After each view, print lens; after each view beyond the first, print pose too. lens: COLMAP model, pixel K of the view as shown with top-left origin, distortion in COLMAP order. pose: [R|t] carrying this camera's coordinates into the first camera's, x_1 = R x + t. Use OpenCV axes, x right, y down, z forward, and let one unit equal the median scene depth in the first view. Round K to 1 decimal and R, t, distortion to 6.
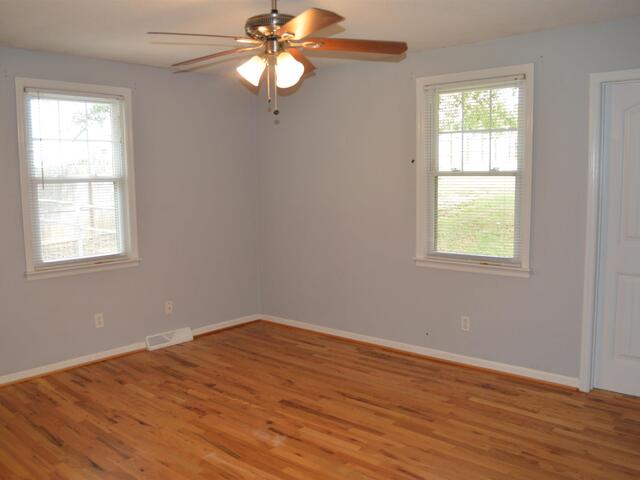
lens RADIAL K [[580.2, 0, 320.4], [0, 580.2, 239.1], [0, 0, 1]] dist [-0.061485, -0.001169]
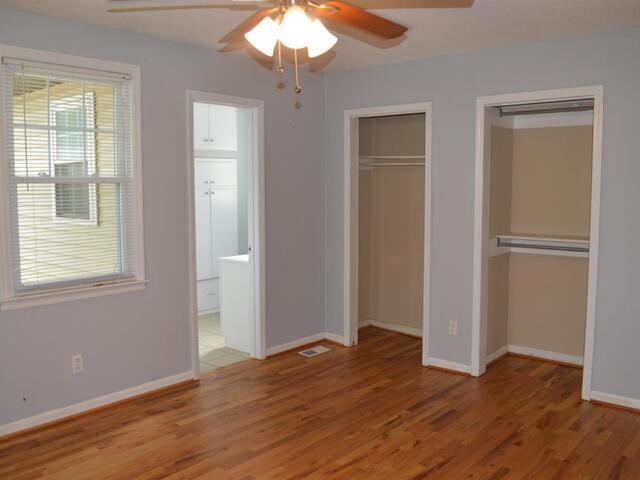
lens RADIAL K [[580.2, 0, 320.5], [0, 580.2, 239.1], [0, 0, 1]] dist [-0.061485, -0.001169]
pose [[-0.008110, -0.080446, 0.996726, -0.631170], [0.111096, 0.990516, 0.080848, -0.063889], [-0.993777, 0.111388, 0.000904, 0.745264]]
